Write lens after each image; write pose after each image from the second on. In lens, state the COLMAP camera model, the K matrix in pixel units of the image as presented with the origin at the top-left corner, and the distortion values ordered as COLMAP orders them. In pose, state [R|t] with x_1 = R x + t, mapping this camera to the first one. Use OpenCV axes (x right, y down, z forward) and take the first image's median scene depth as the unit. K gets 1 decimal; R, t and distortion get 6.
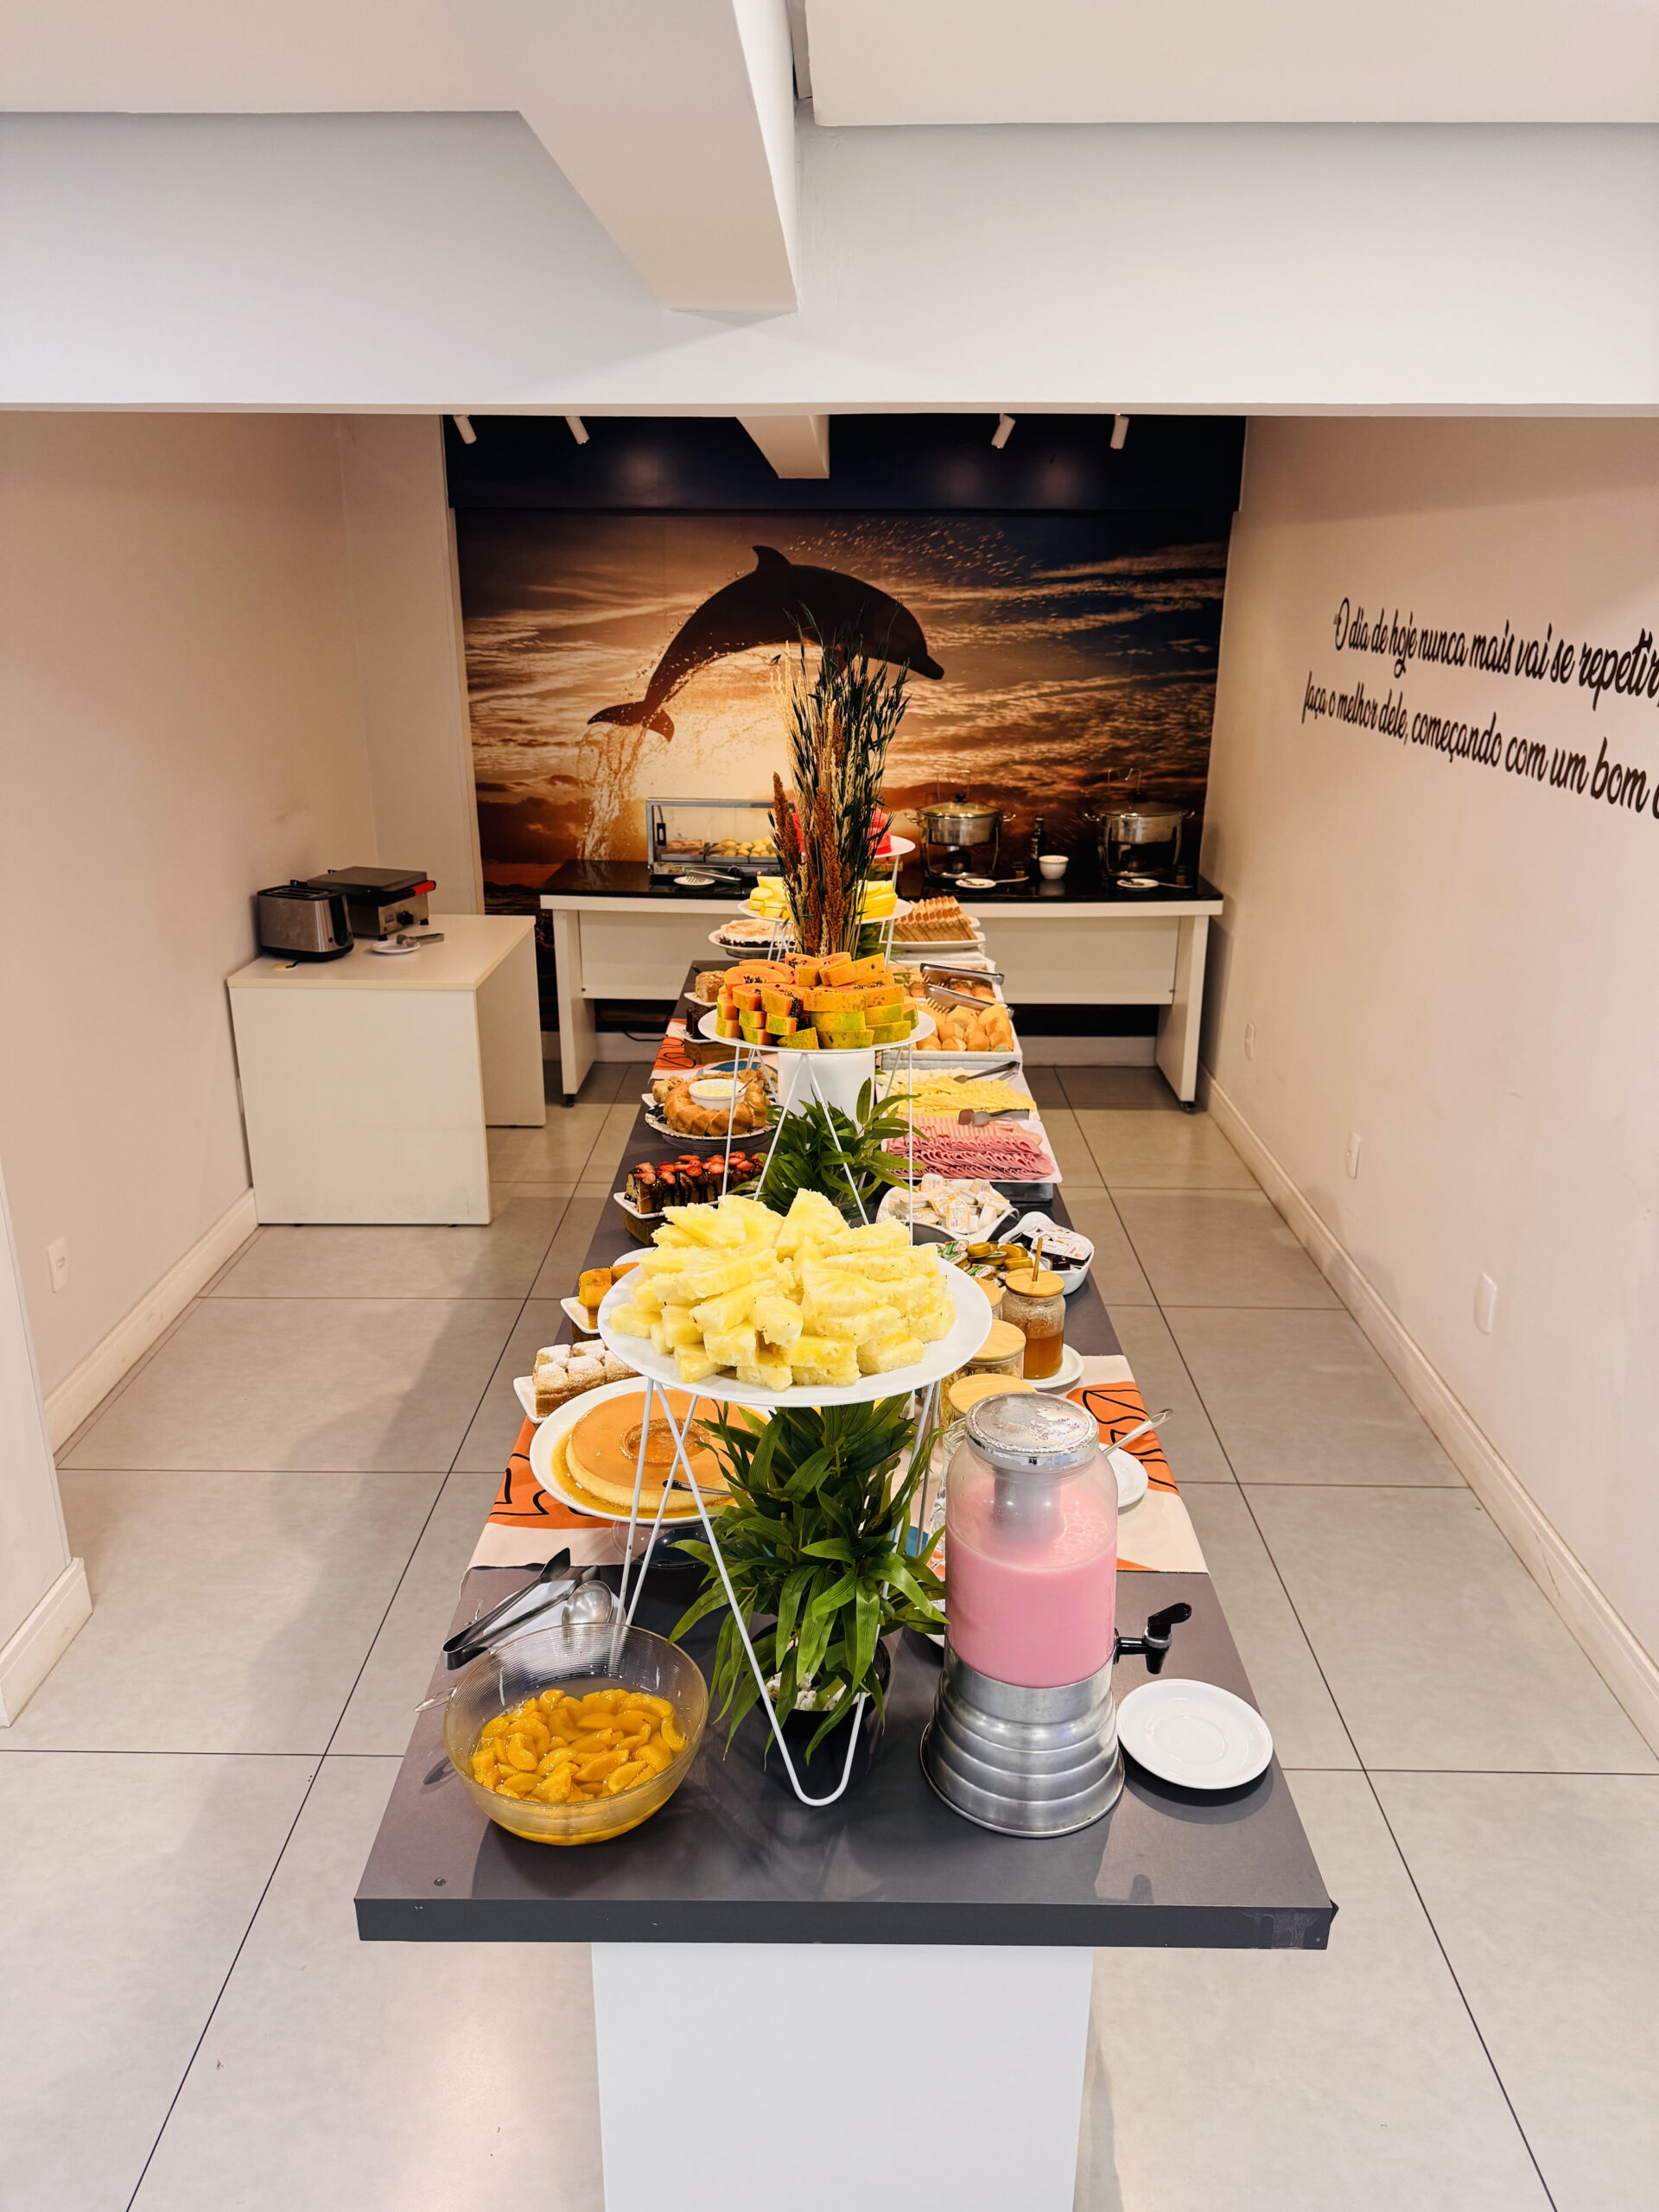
lens RADIAL K [[1535.7, 0, 829.5], [0, 1535.7, 1106.0], [0, 0, 1]] dist [0.210674, -0.390806]
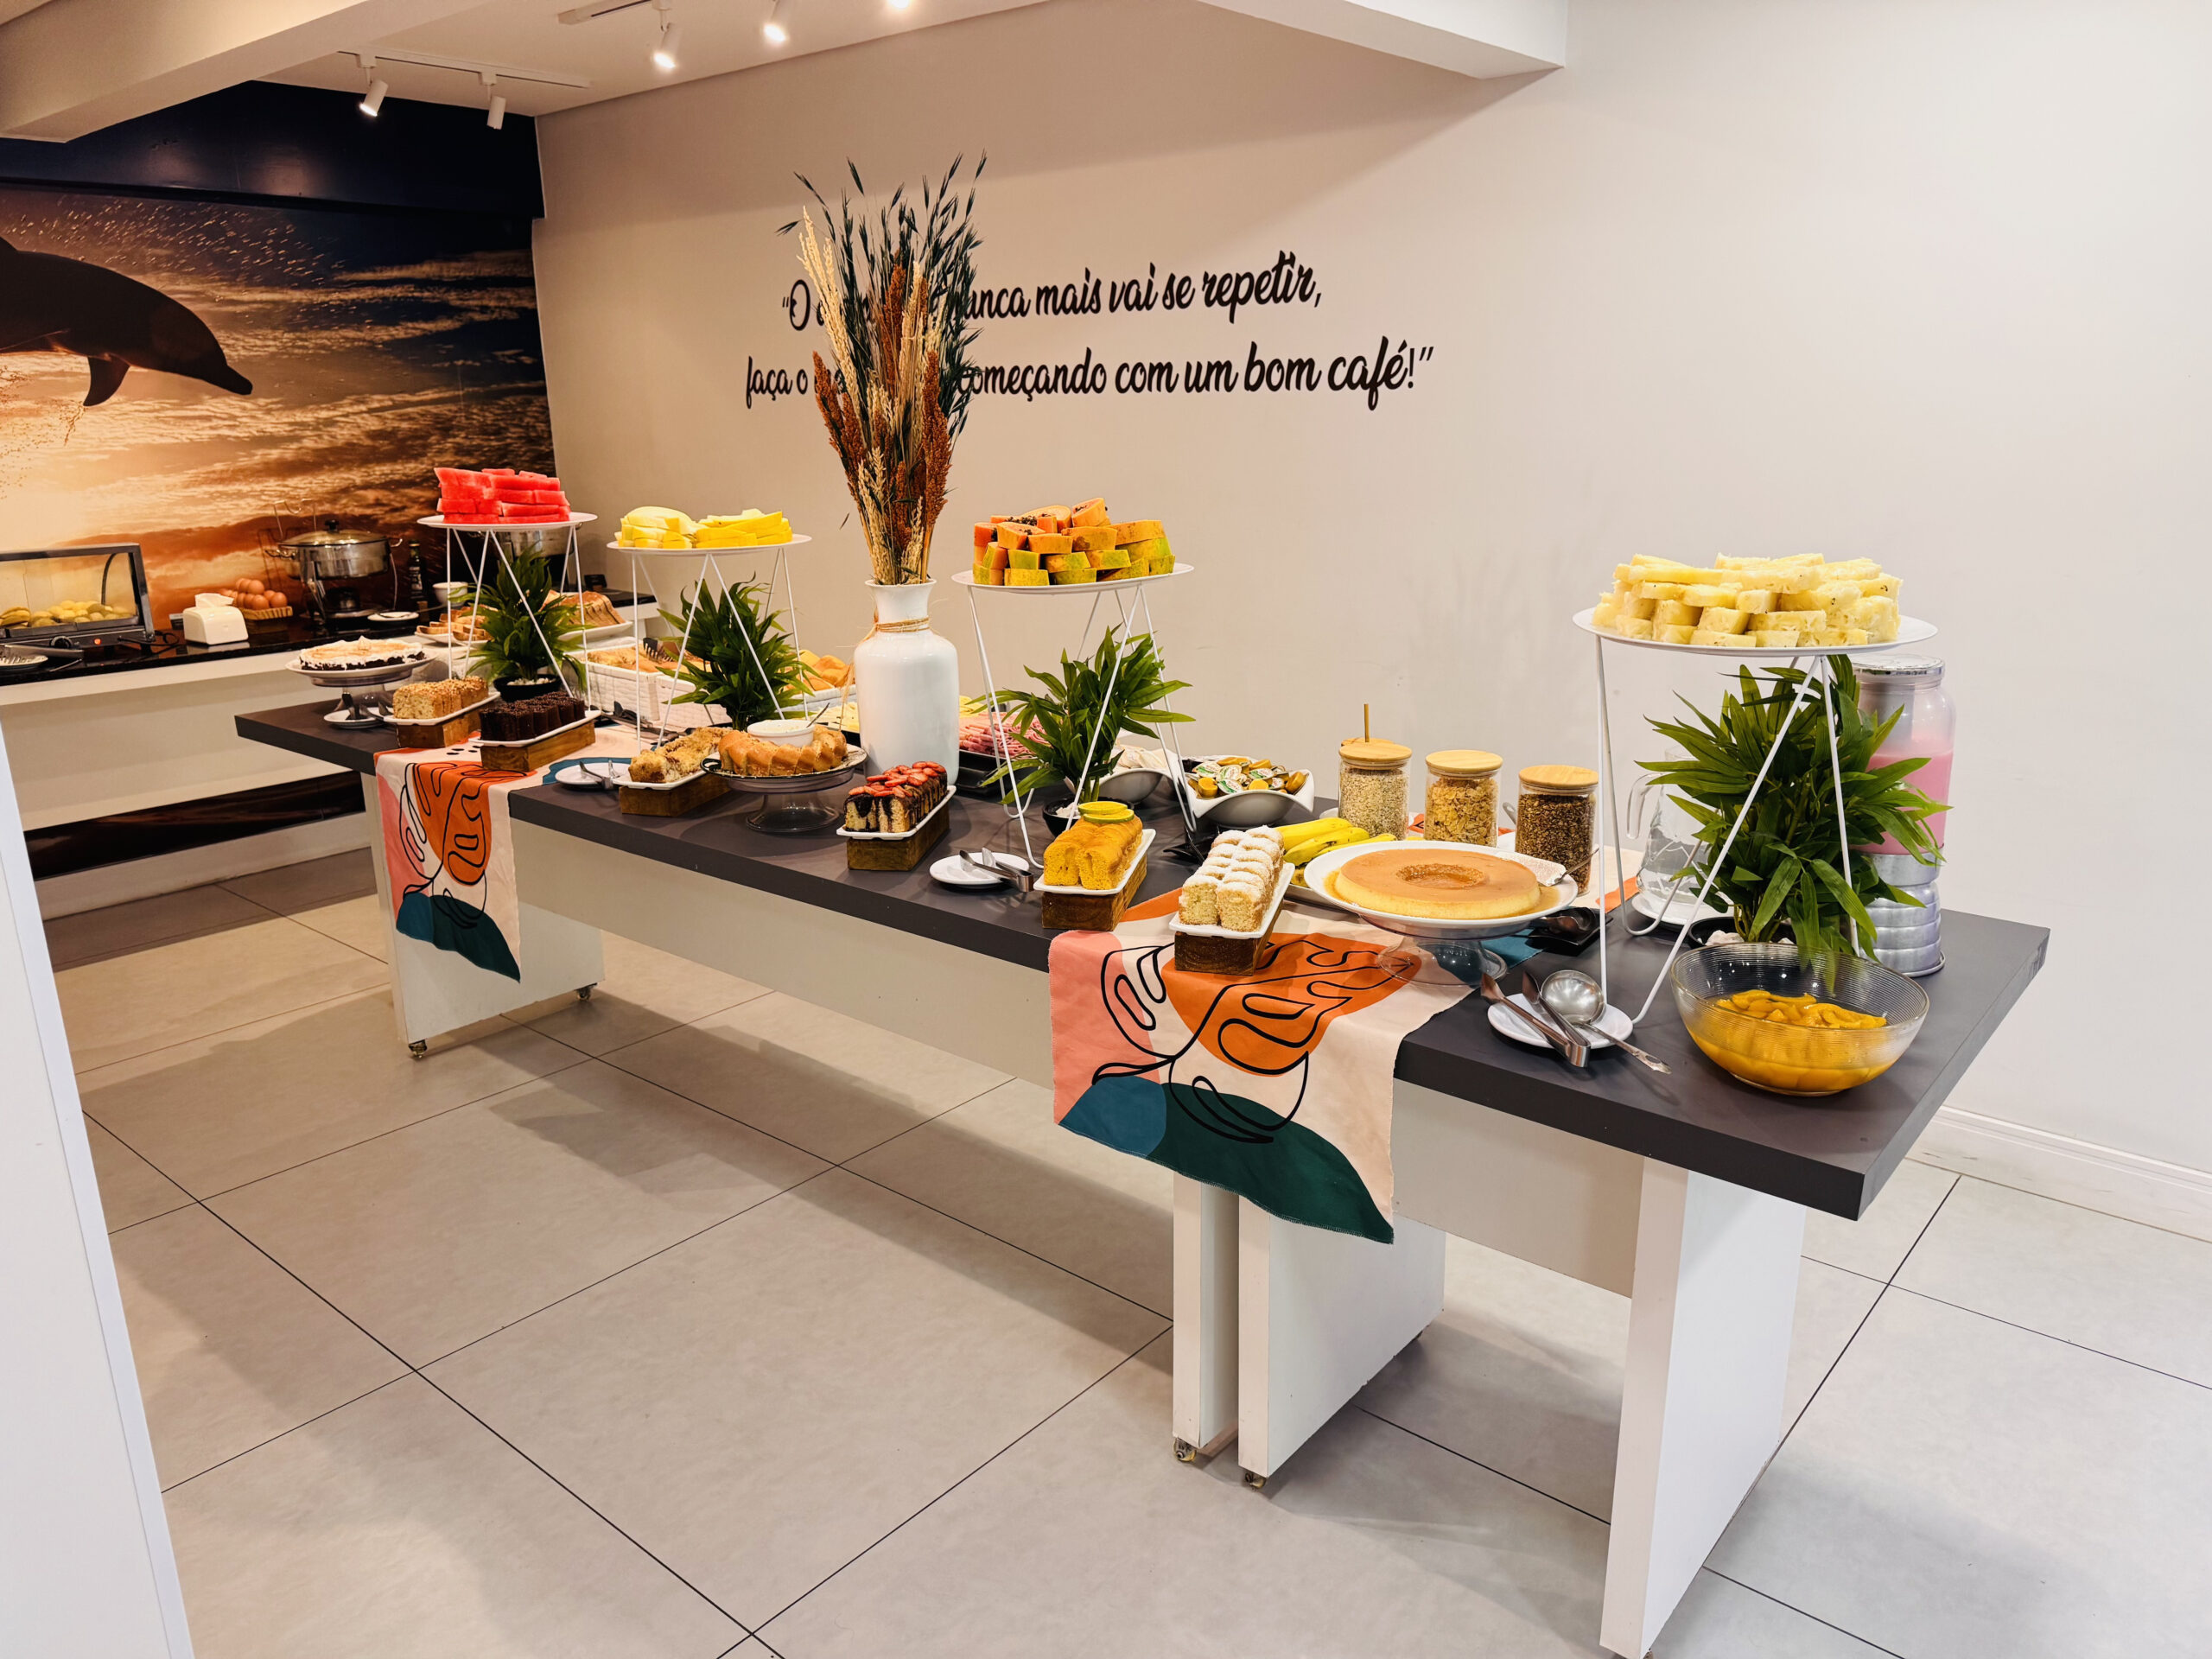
lens RADIAL K [[1577.8, 0, 1090.2], [0, 1577.8, 823.2], [0, 0, 1]] dist [0.025663, -0.023639]
pose [[0.642534, -0.220893, 0.733728, -0.315711], [0.266979, 0.962083, 0.055844, 0.018967], [-0.718243, 0.160008, 0.677144, 0.142415]]
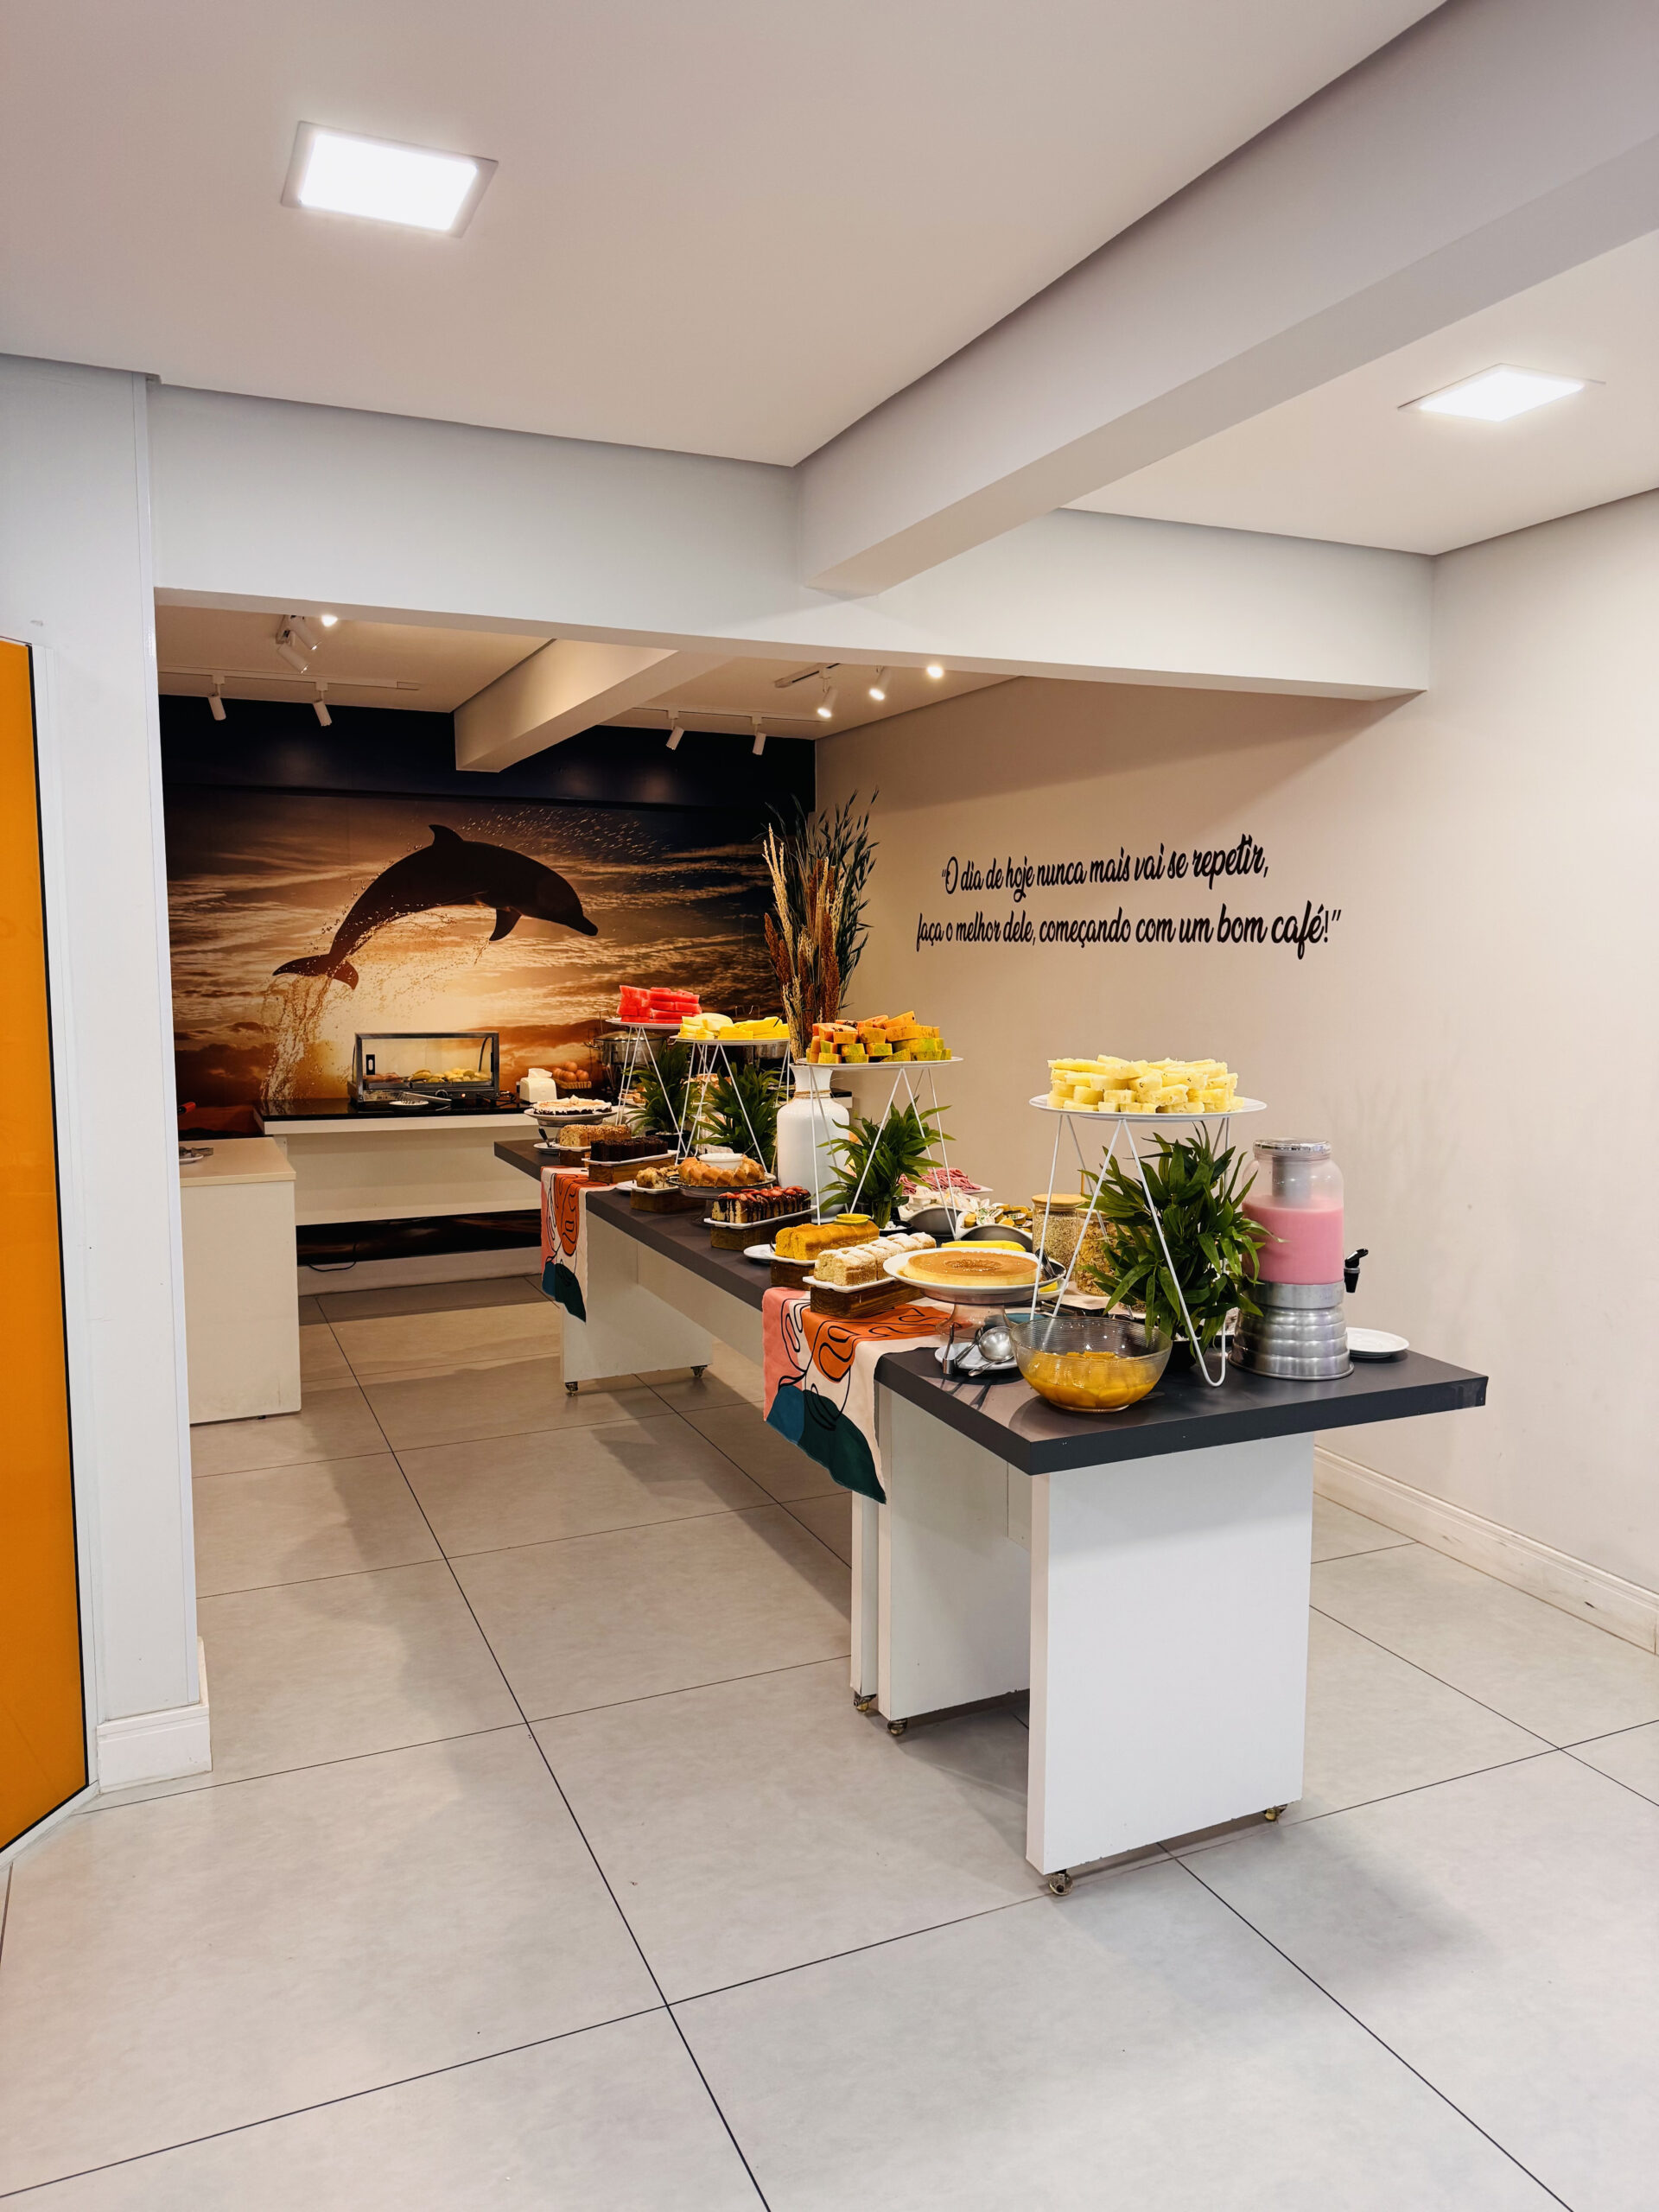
lens RADIAL K [[1535.7, 0, 829.5], [0, 1535.7, 1106.0], [0, 0, 1]] dist [0.210674, -0.390806]
pose [[0.910600, -0.049254, 0.410344, -0.259803], [0.137897, 0.972185, -0.189316, 0.102469], [-0.389605, 0.228976, 0.892064, -0.095594]]
